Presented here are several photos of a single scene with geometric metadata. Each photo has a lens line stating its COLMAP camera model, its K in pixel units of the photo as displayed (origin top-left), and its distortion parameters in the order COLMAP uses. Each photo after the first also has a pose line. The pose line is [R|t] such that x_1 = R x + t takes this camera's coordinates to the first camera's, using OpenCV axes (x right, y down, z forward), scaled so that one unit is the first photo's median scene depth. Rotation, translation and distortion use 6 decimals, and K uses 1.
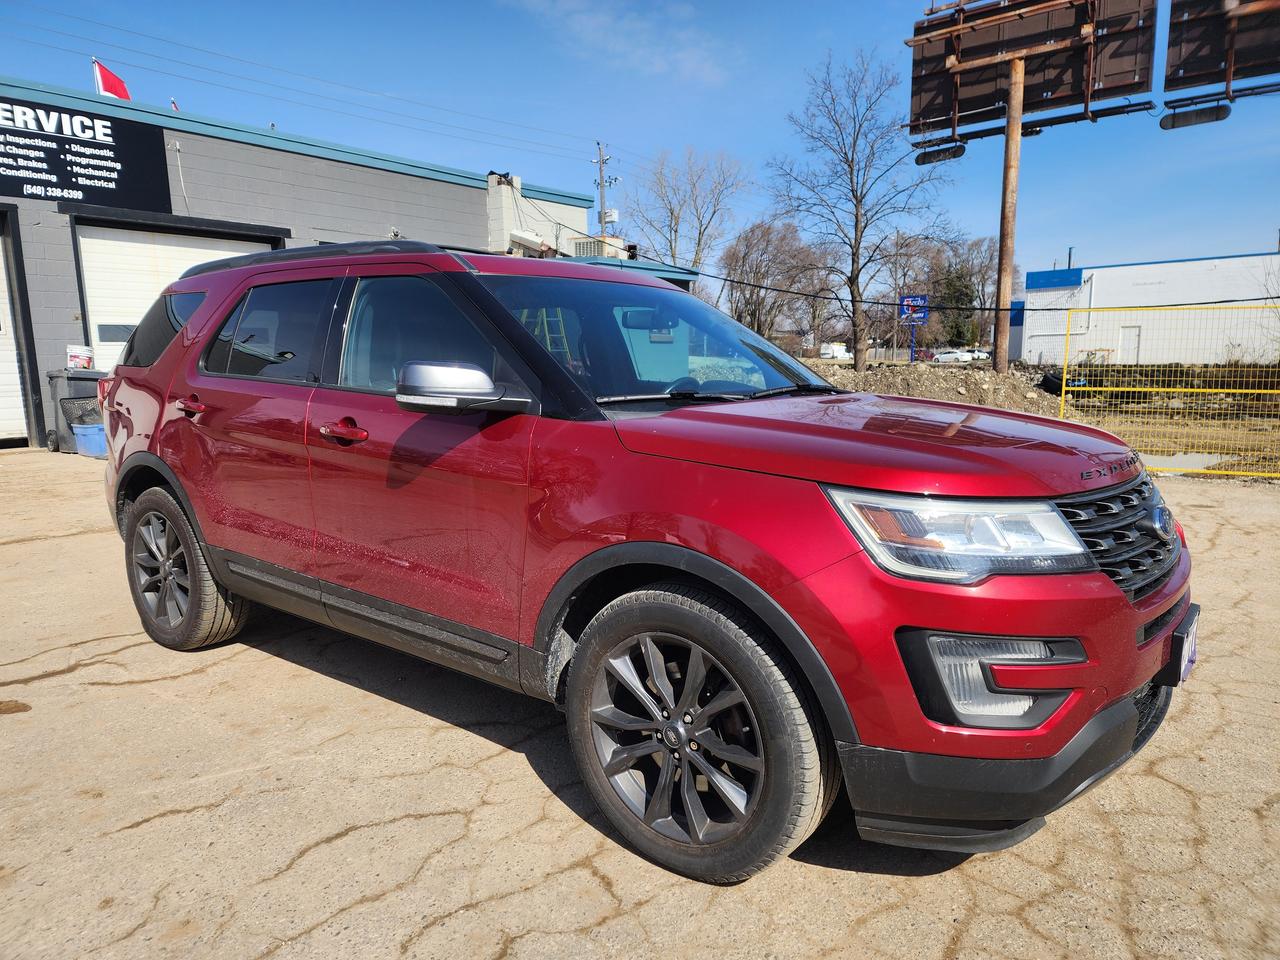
lens RADIAL K [[873.2, 0, 618.4], [0, 873.2, 486.4], [0, 0, 1]] dist [0.092699, -0.081939]
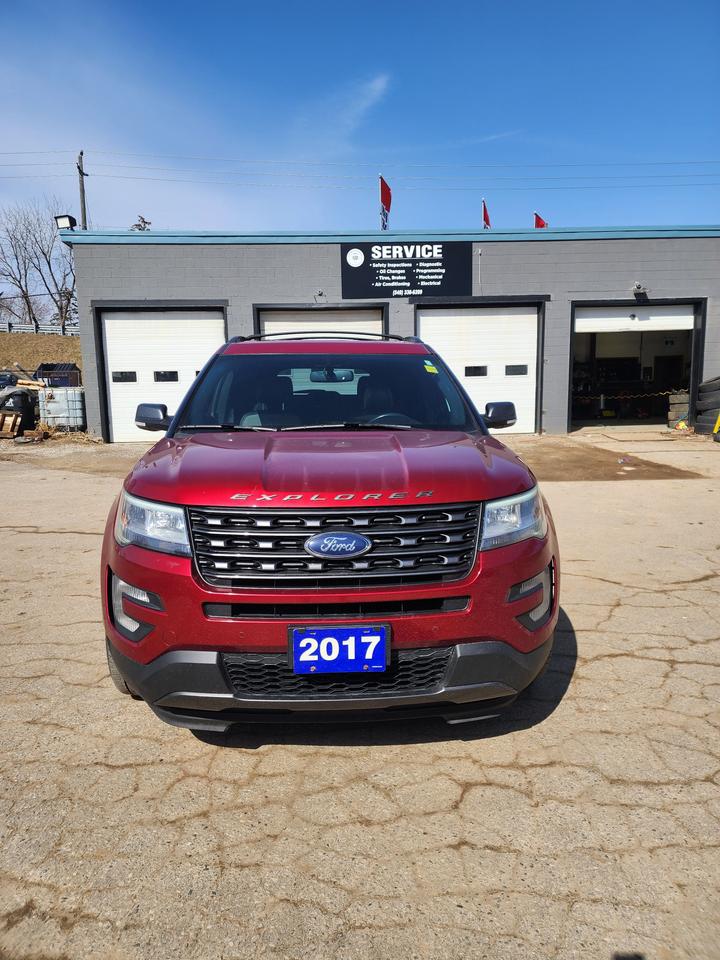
lens RADIAL K [[654.1, 0, 360.0], [0, 654.1, 480.0], [0, 0, 1]] dist [0.070895, -0.061455]
pose [[0.652739, 0.109502, -0.749628, 0.311171], [-0.101423, 0.993222, 0.056772, -0.027289], [0.750763, 0.038972, 0.659421, 0.095760]]
